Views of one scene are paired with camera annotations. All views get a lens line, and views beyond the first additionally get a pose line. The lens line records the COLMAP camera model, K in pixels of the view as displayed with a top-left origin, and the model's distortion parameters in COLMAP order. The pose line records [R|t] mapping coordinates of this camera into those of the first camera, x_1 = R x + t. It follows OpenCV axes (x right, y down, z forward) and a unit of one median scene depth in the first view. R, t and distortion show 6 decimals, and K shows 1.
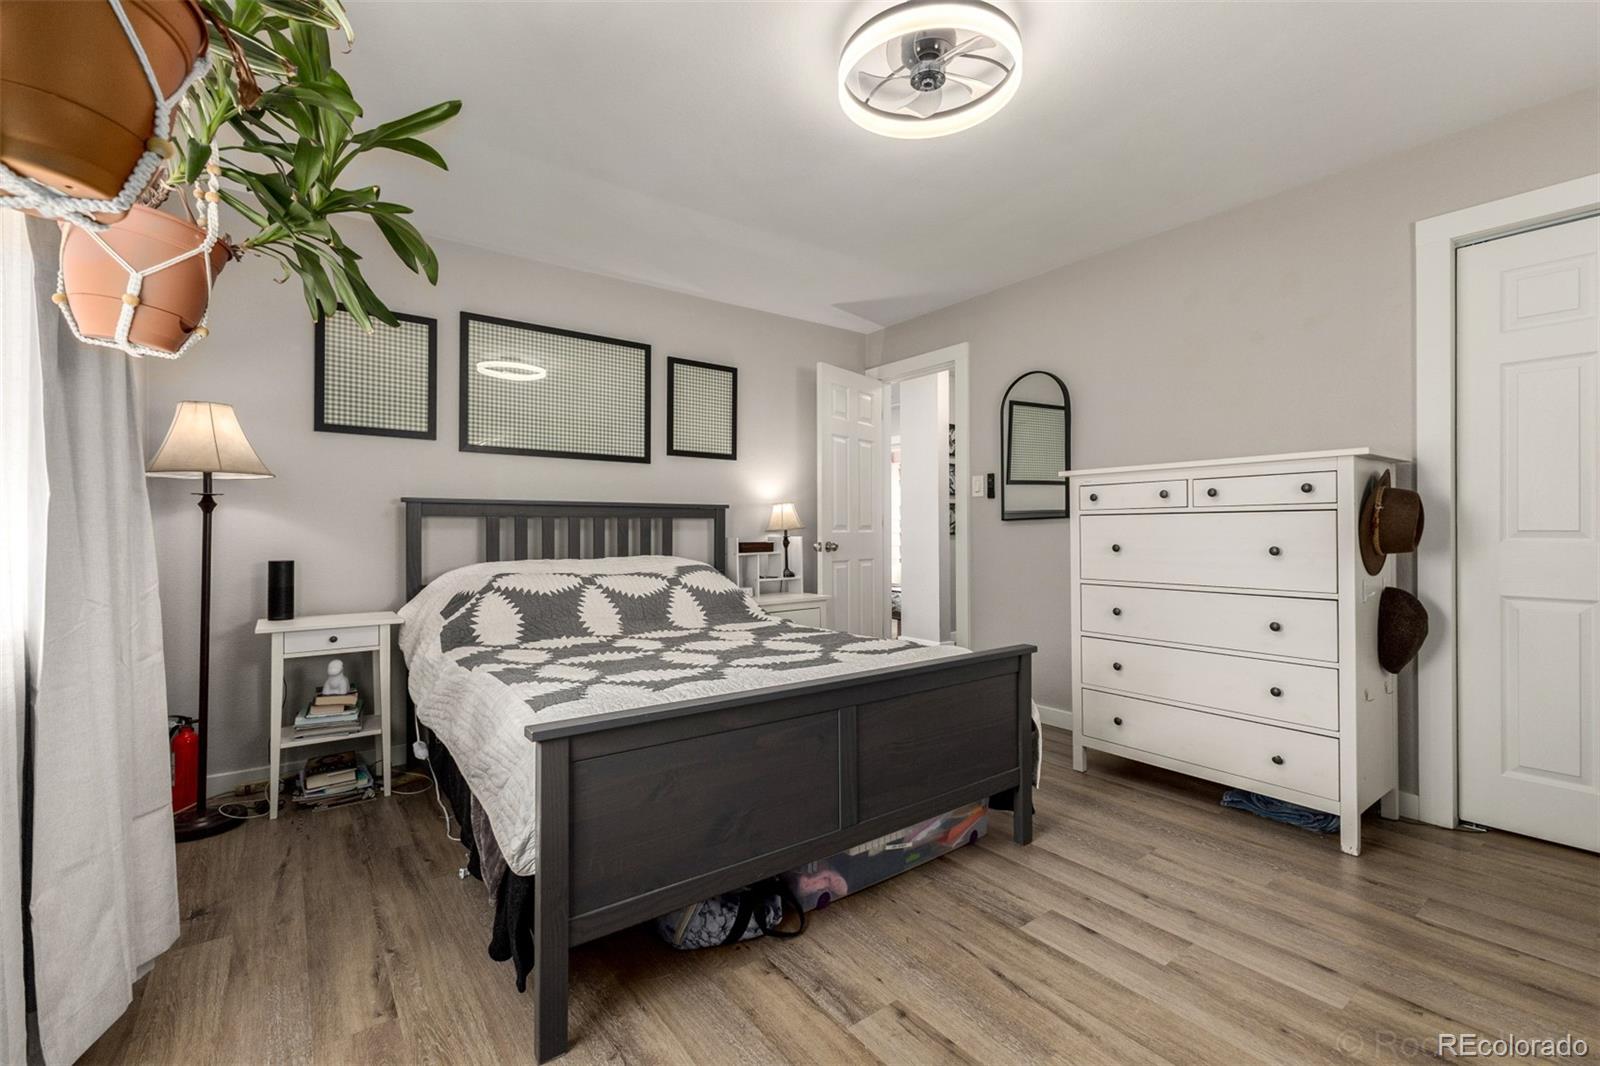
lens RADIAL K [[687.5, 0, 799.9], [0, 687.5, 527.3], [0, 0, 1]] dist [0.003257, -0.000331]
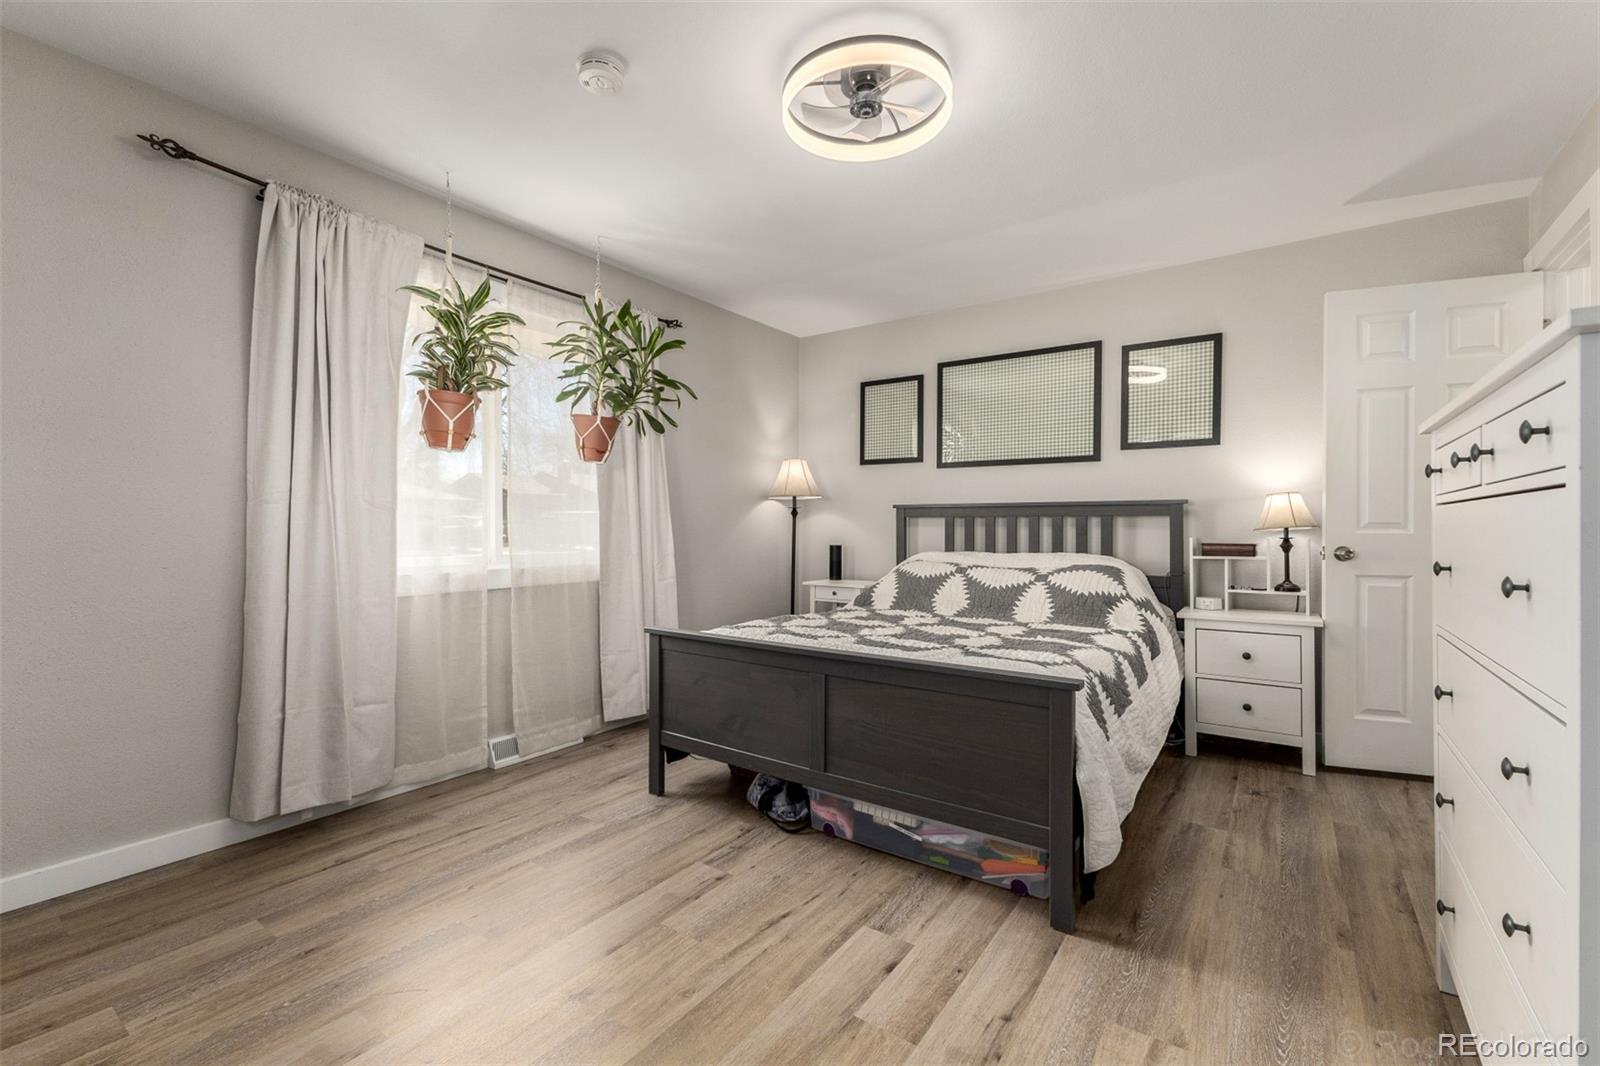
lens RADIAL K [[687.5, 0, 799.9], [0, 687.5, 527.3], [0, 0, 1]] dist [0.003257, -0.000331]
pose [[0.304290, 0.004111, -0.952570, 0.773431], [0.001337, 0.999988, 0.004743, -0.003221], [0.952578, -0.002717, 0.304281, 0.375580]]
